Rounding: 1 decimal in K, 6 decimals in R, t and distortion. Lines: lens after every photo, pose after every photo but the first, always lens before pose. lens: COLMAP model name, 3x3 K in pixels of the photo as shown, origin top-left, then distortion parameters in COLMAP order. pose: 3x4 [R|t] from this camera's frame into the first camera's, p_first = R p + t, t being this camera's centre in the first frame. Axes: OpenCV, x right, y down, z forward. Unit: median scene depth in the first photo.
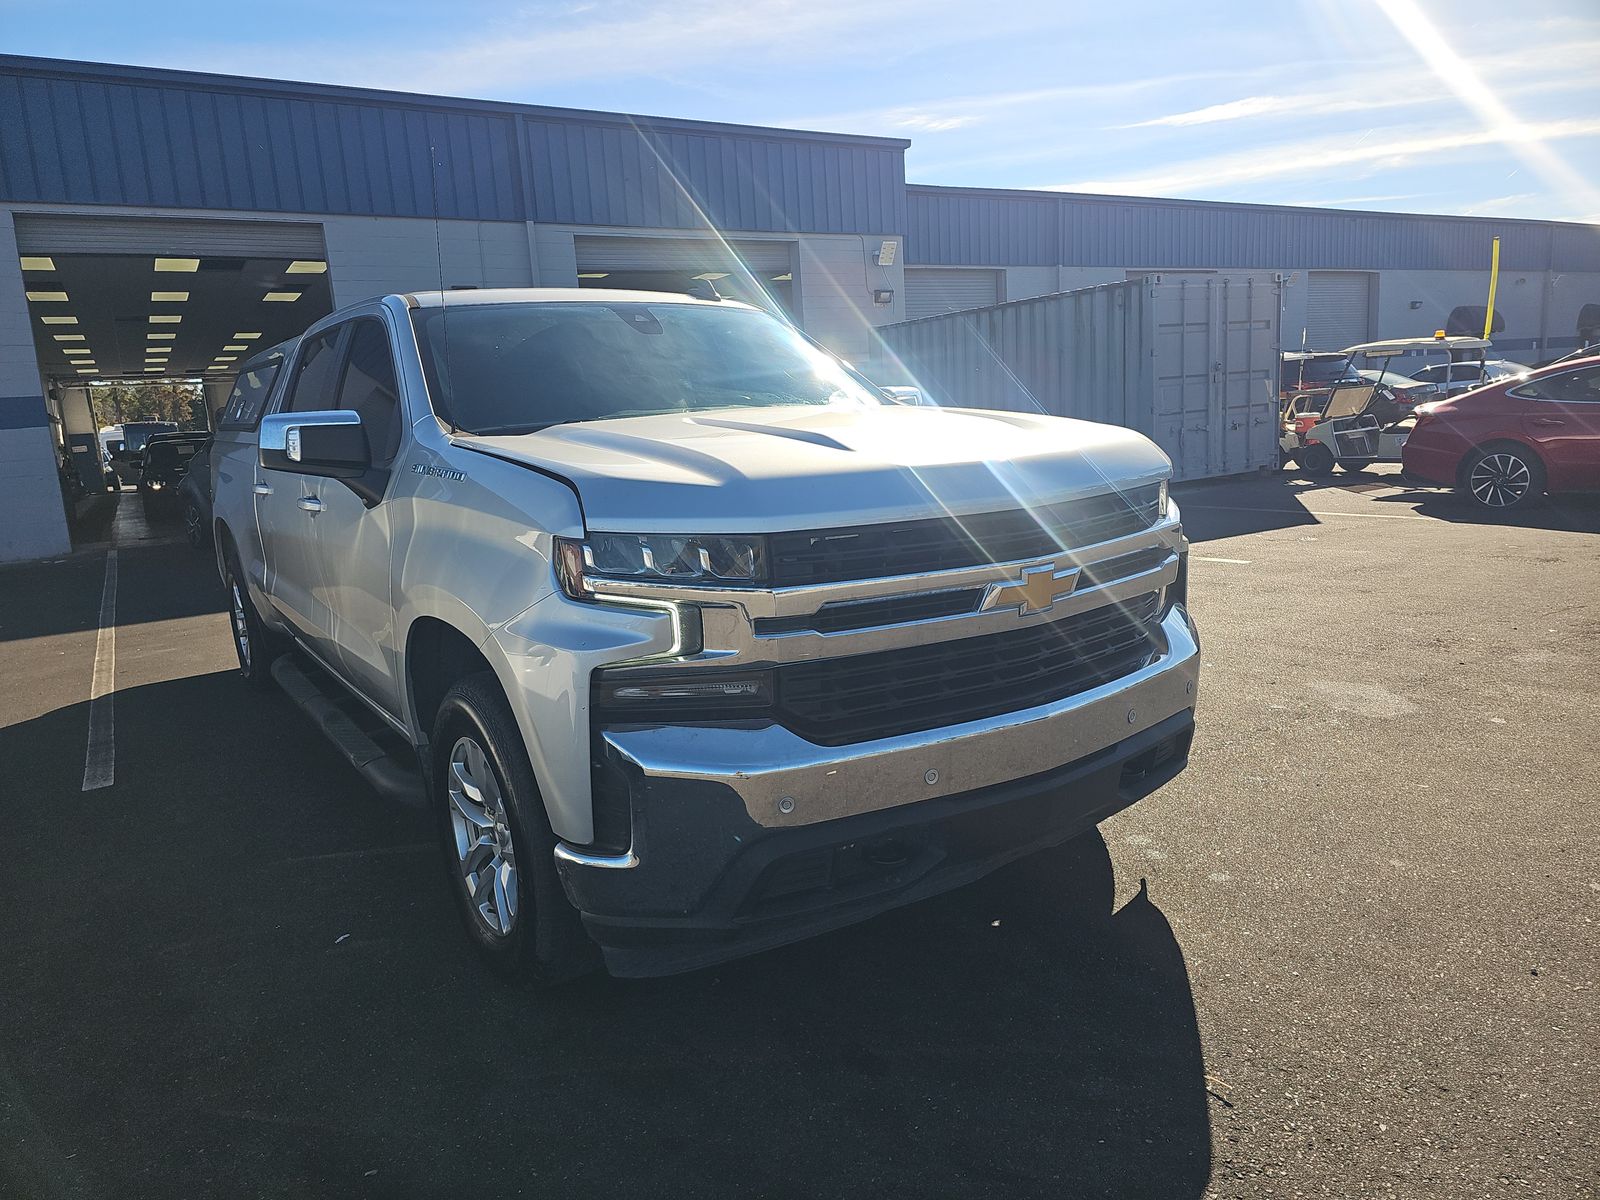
lens RADIAL K [[1100.1, 0, 755.2], [0, 1100.1, 604.7], [0, 0, 1]] dist [0.030438, -0.037424]
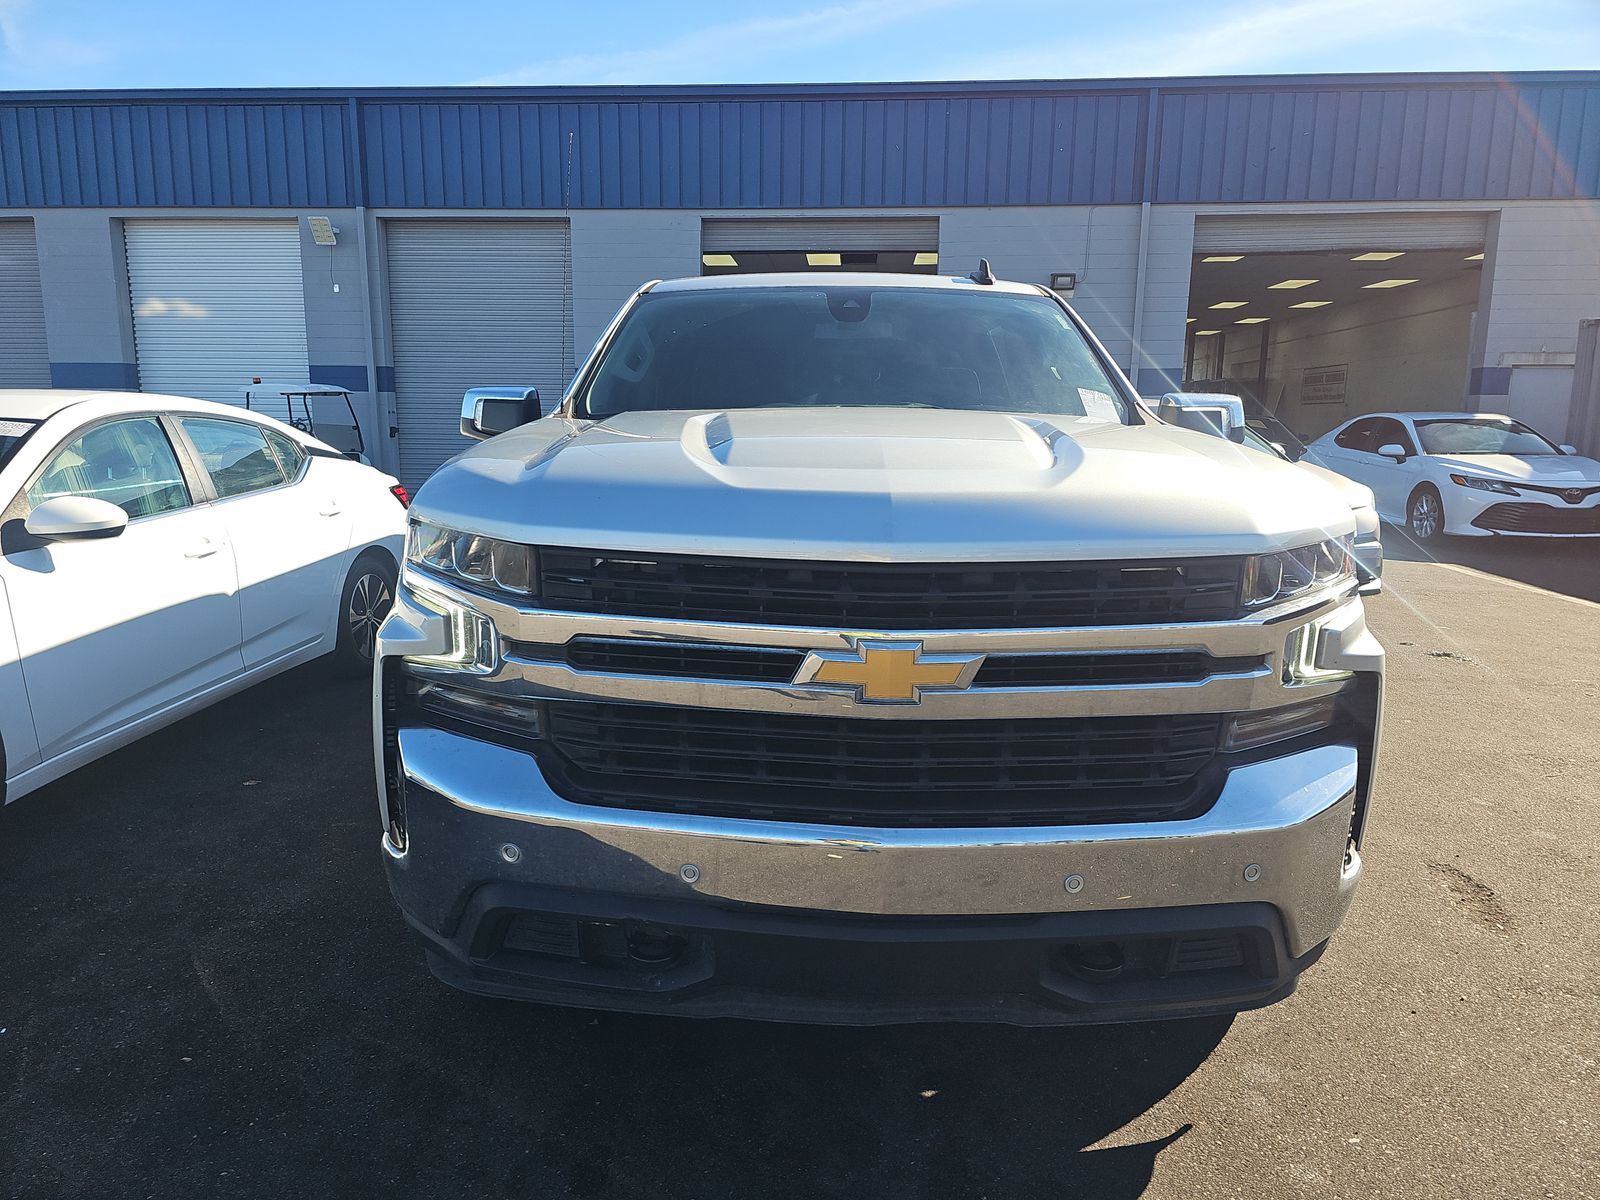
lens RADIAL K [[1048.0, 0, 800.0], [0, 1048.0, 600.0], [0, 0, 1]] dist [0.092257, -0.093100]
pose [[0.796498, 0.169675, -0.580345, 0.343303], [-0.159945, 0.984754, 0.068394, -0.057319], [0.583102, 0.038348, 0.811493, 0.212549]]
